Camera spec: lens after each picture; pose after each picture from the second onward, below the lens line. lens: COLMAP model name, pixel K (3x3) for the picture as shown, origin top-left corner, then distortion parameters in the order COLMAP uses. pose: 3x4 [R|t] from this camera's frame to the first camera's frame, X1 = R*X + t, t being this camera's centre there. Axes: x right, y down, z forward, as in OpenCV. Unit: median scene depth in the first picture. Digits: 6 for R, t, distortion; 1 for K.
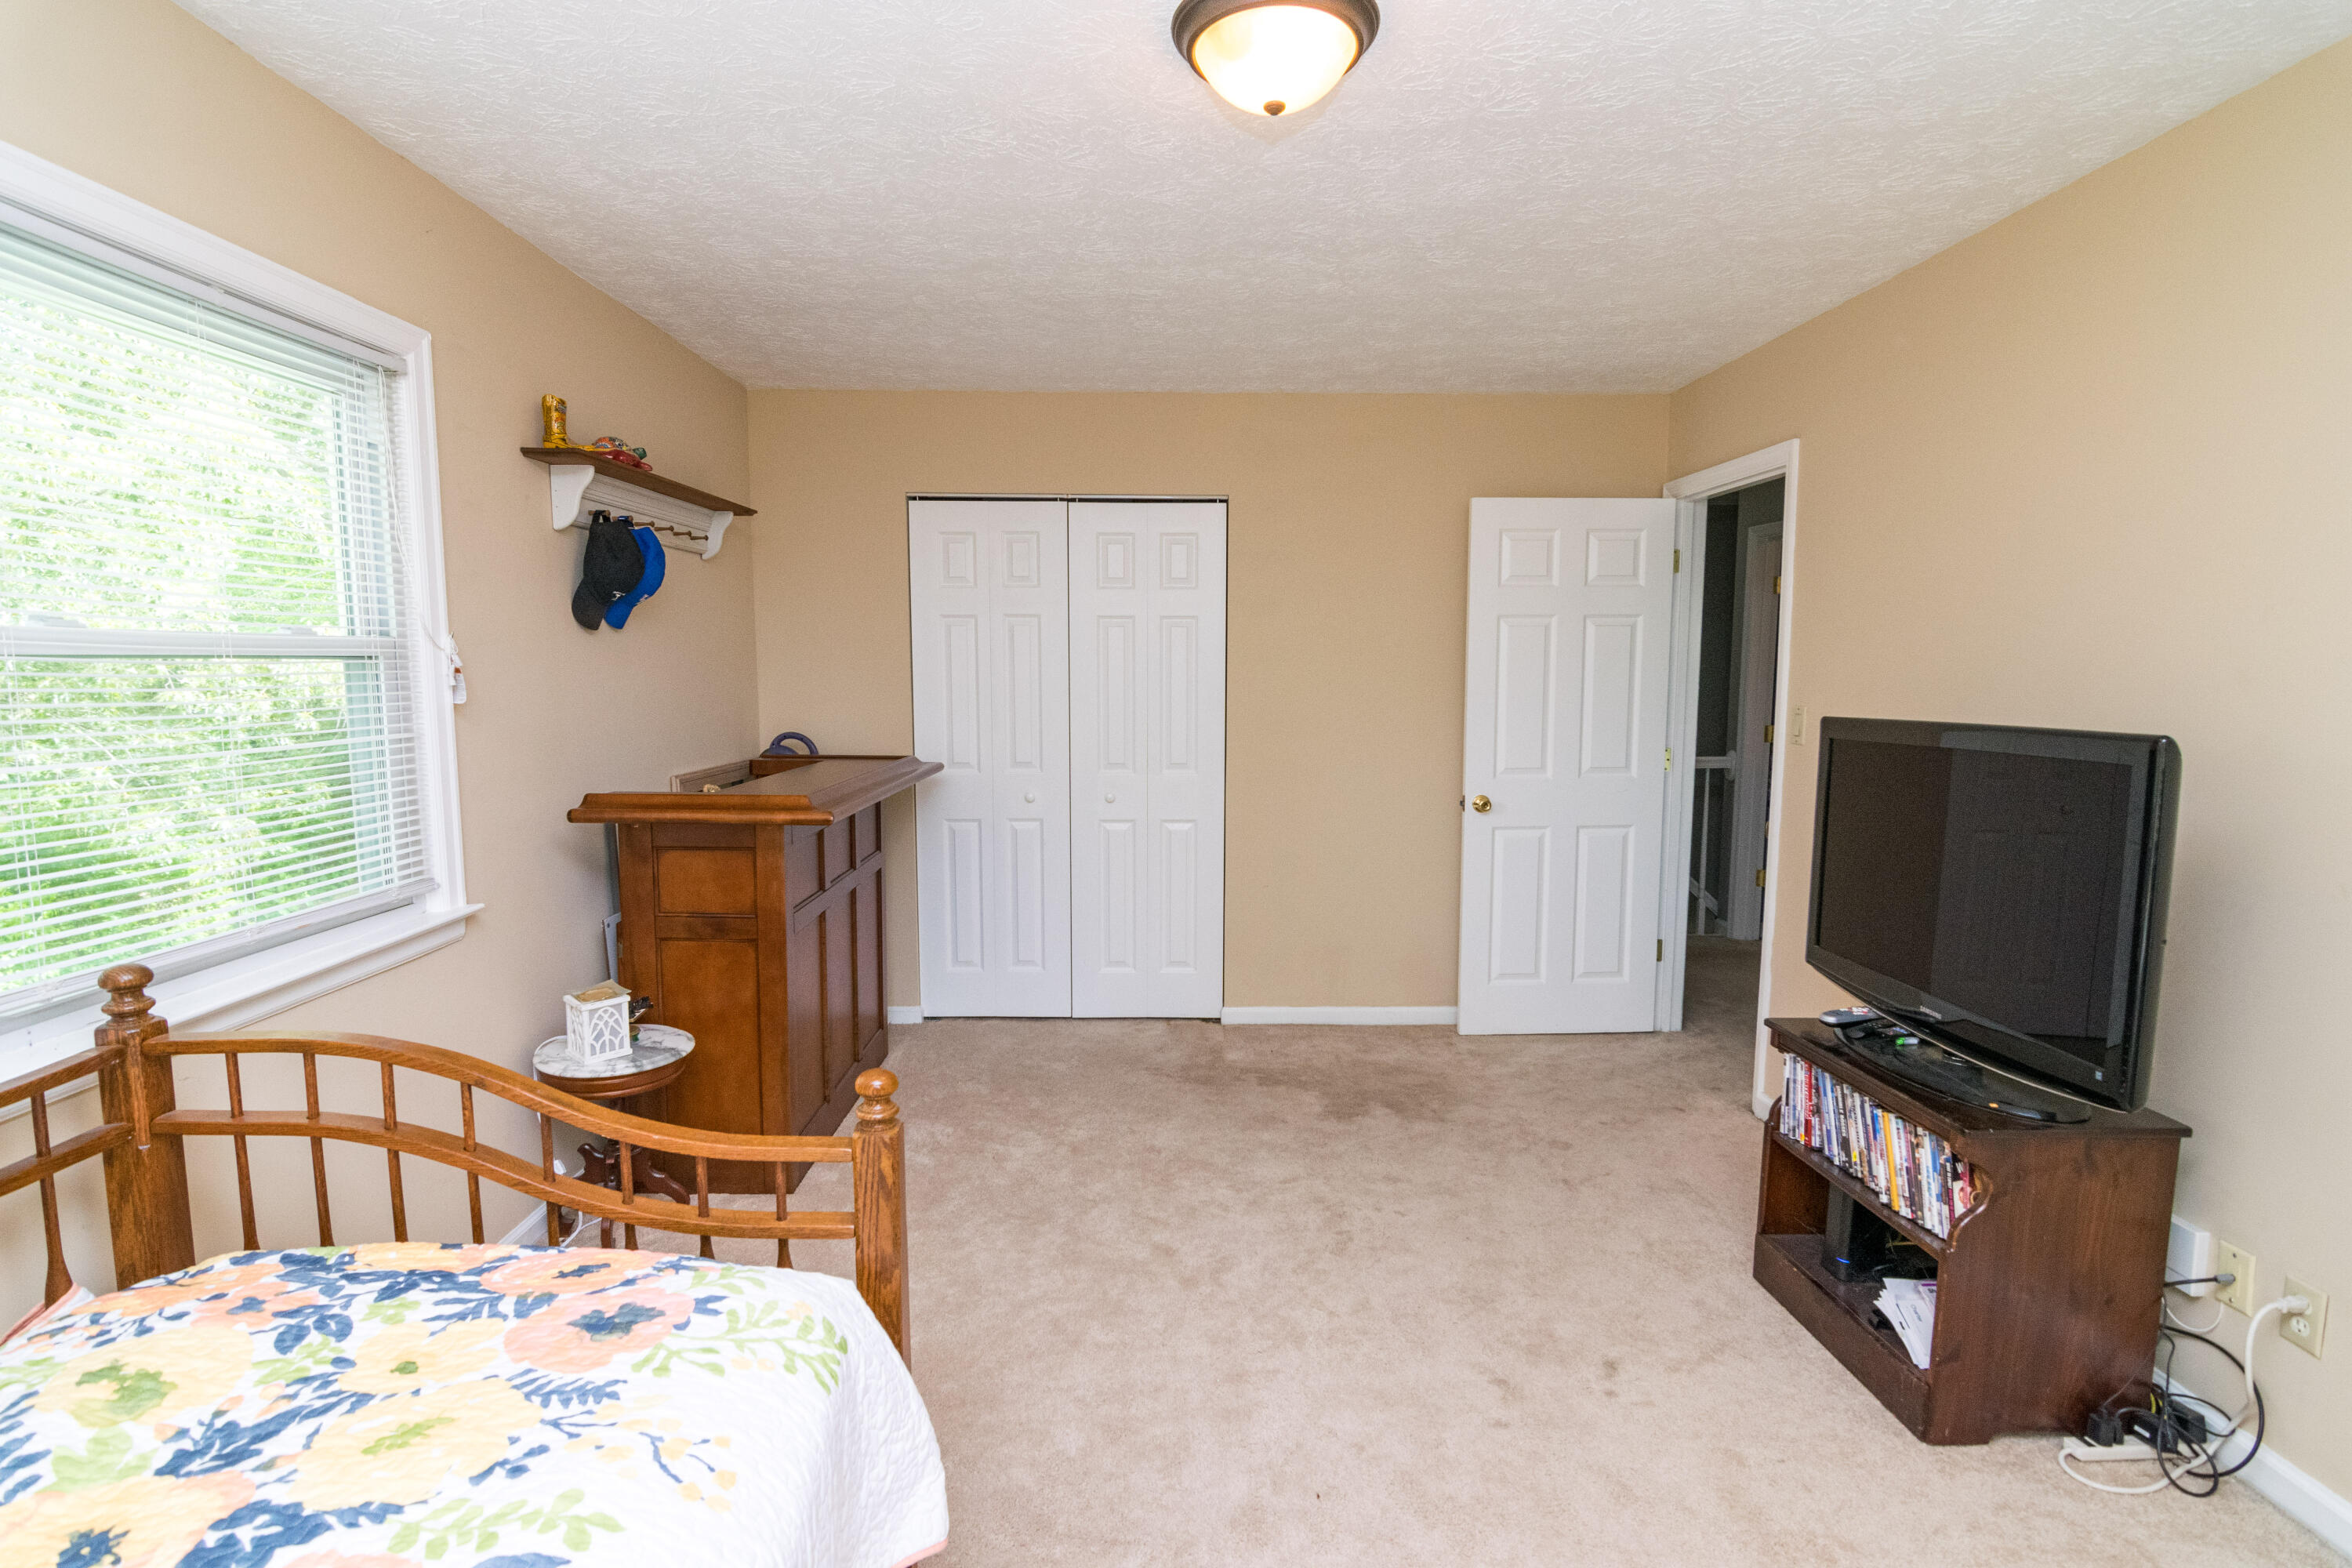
lens RADIAL K [[1188.3, 0, 1182.7], [0, 1188.3, 795.8], [0, 0, 1]] dist [-0.002115, -0.004774]
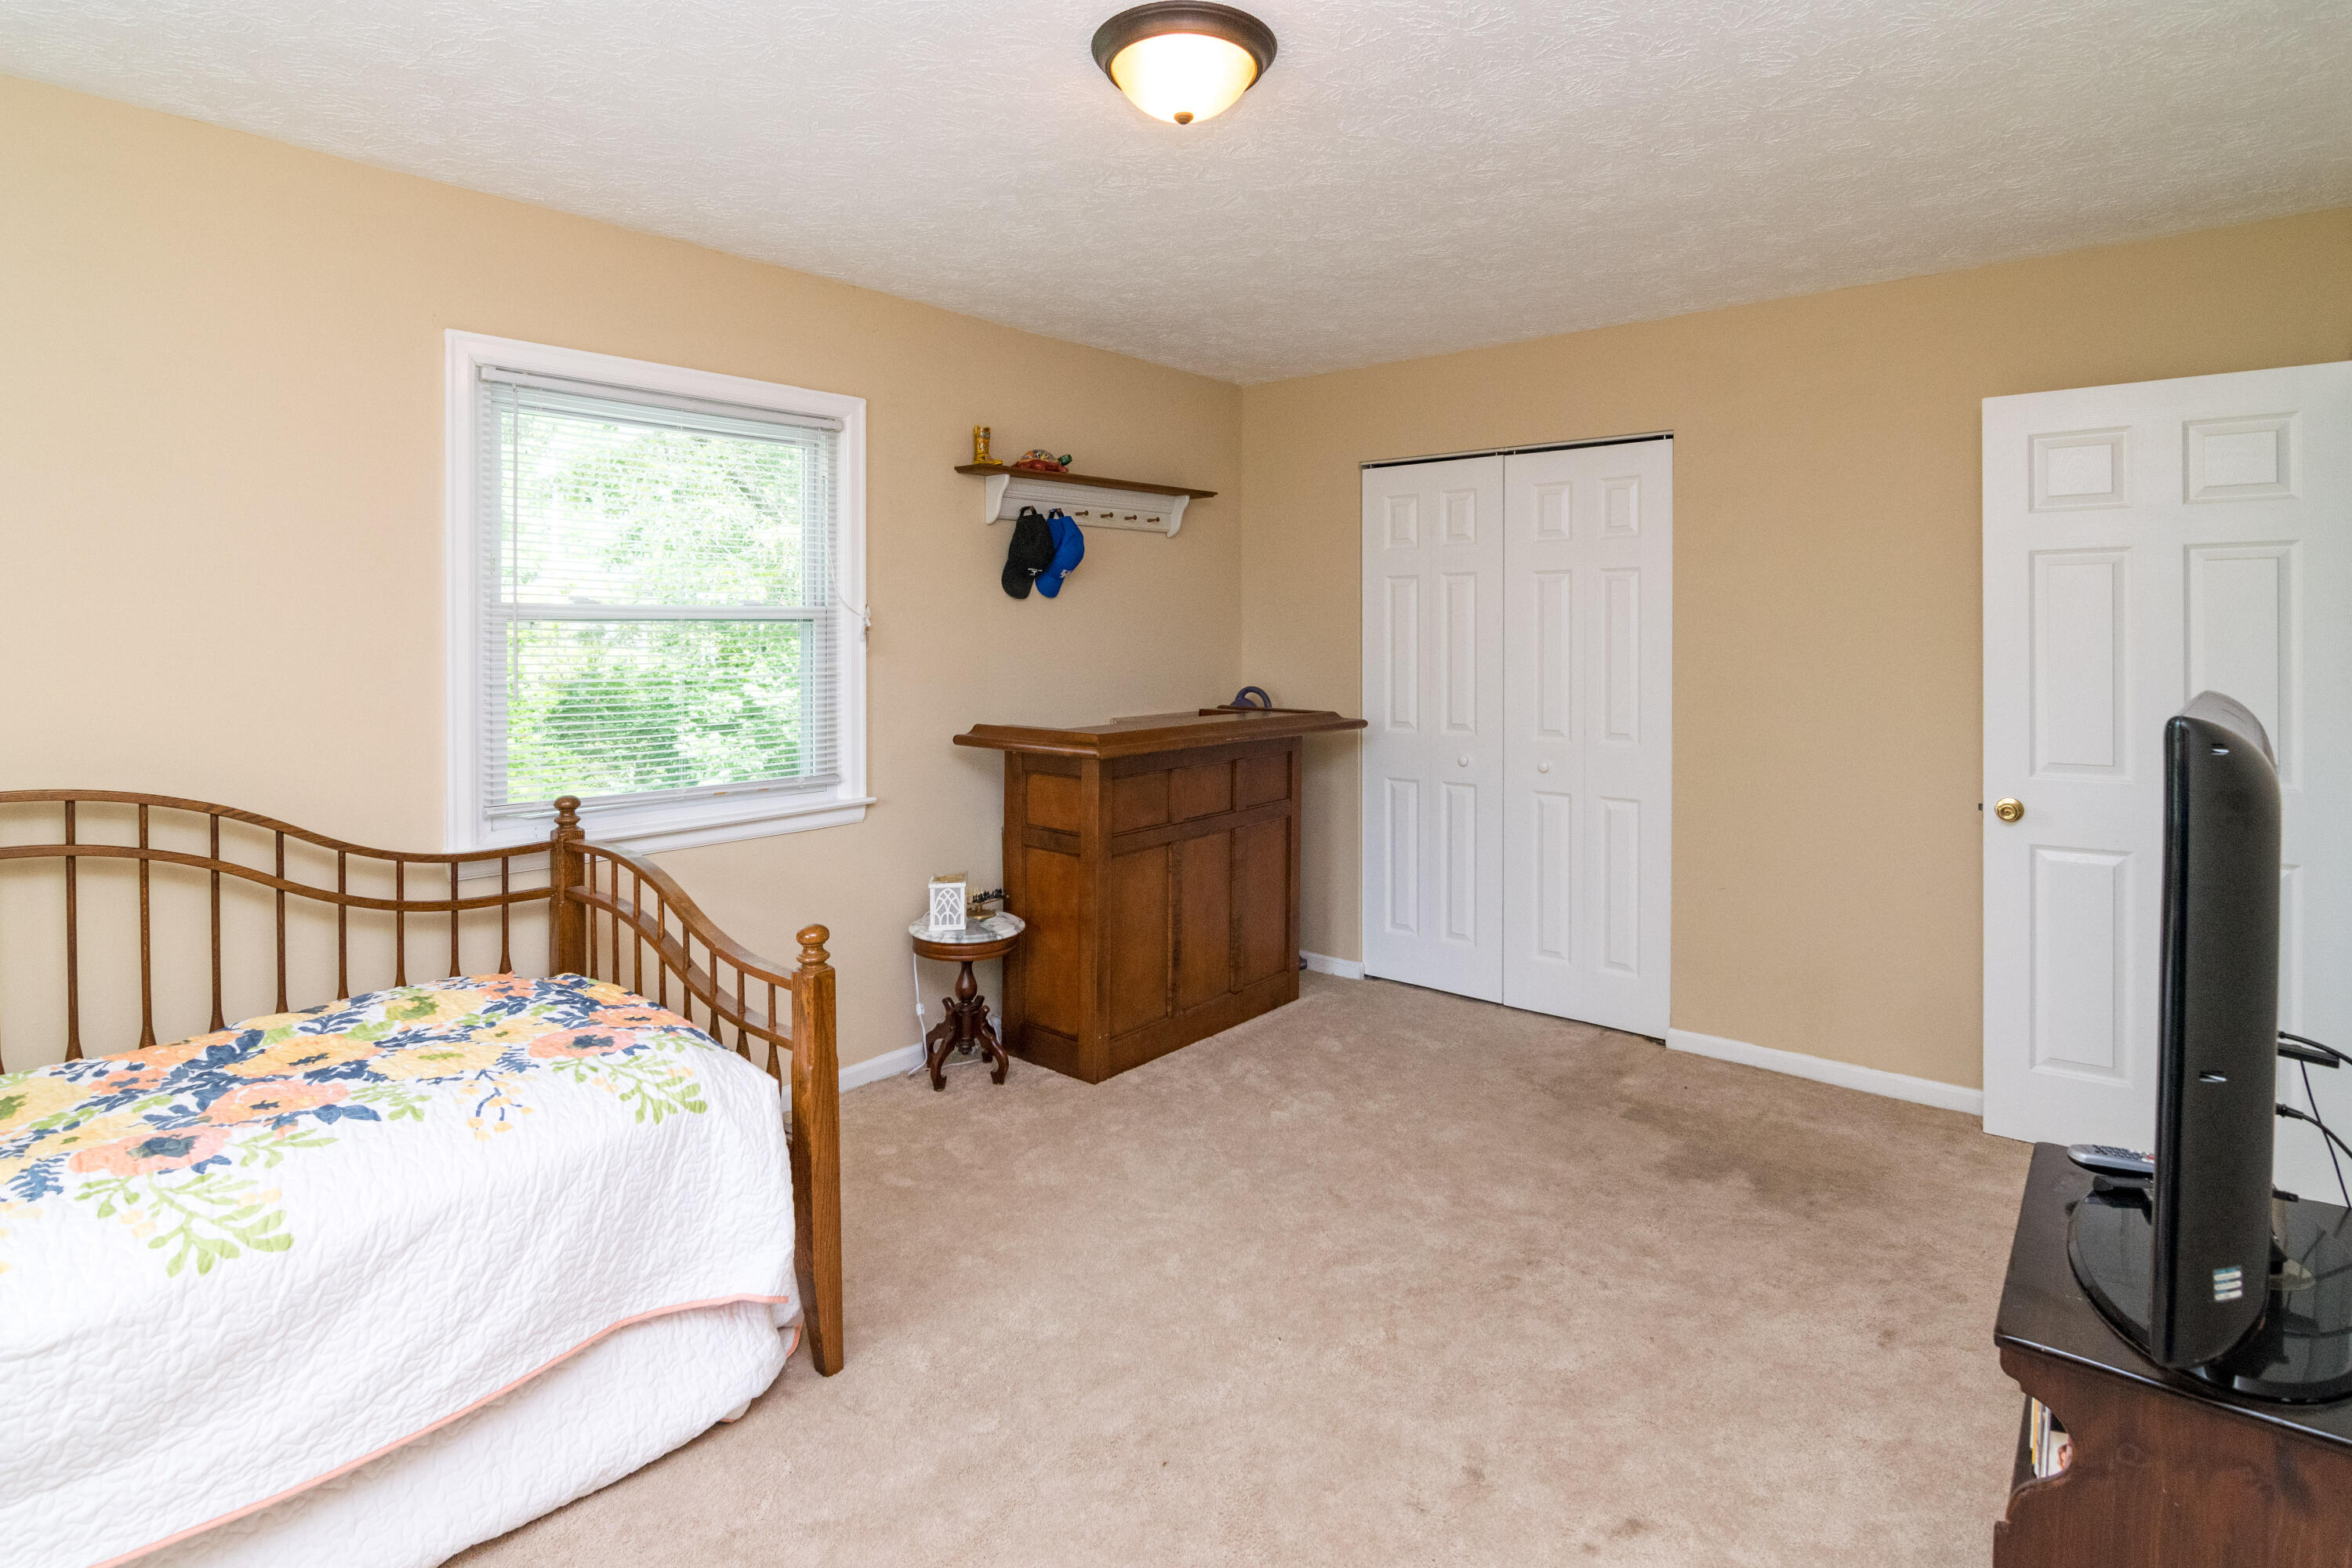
lens RADIAL K [[1220.2, 0, 1096.3], [0, 1220.2, 635.4], [0, 0, 1]] dist [-0.001706, -0.001545]
pose [[0.733939, -0.002113, -0.679212, 0.462688], [-0.069920, 0.994447, -0.078648, -0.002029], [0.675607, 0.105213, 0.729716, 0.098223]]
